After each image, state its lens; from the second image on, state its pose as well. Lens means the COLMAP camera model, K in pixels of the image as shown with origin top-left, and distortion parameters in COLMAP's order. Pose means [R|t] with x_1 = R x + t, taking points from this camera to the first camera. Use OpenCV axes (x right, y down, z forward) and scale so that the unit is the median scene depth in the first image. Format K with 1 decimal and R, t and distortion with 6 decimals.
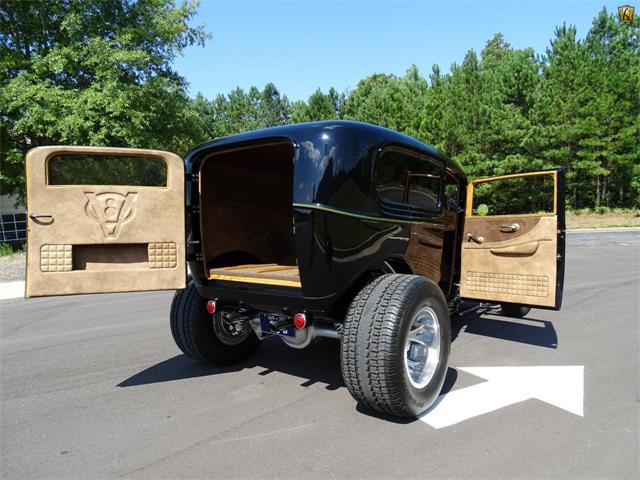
lens RADIAL K [[464.2, 0, 320.7], [0, 464.2, 239.2], [0, 0, 1]] dist [-0.014673, 0.013059]
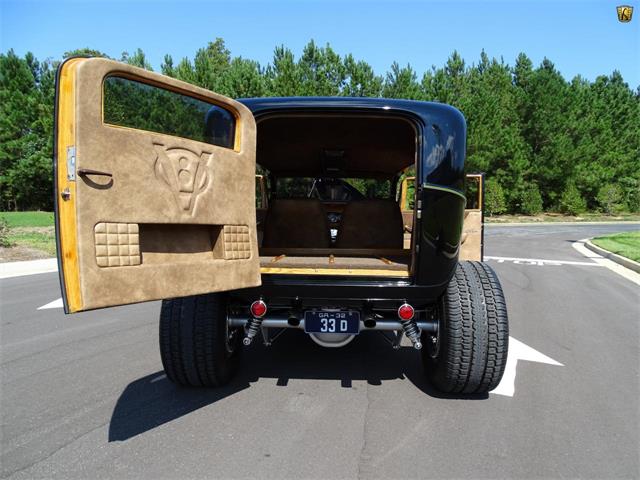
lens RADIAL K [[464.2, 0, 338.2], [0, 464.2, 242.6], [0, 0, 1]] dist [-0.014673, 0.013059]
pose [[0.806903, 0.001431, 0.590683, -0.647497], [-0.007409, 0.999943, 0.007698, 0.028968], [-0.590638, -0.010587, 0.806867, 0.308873]]
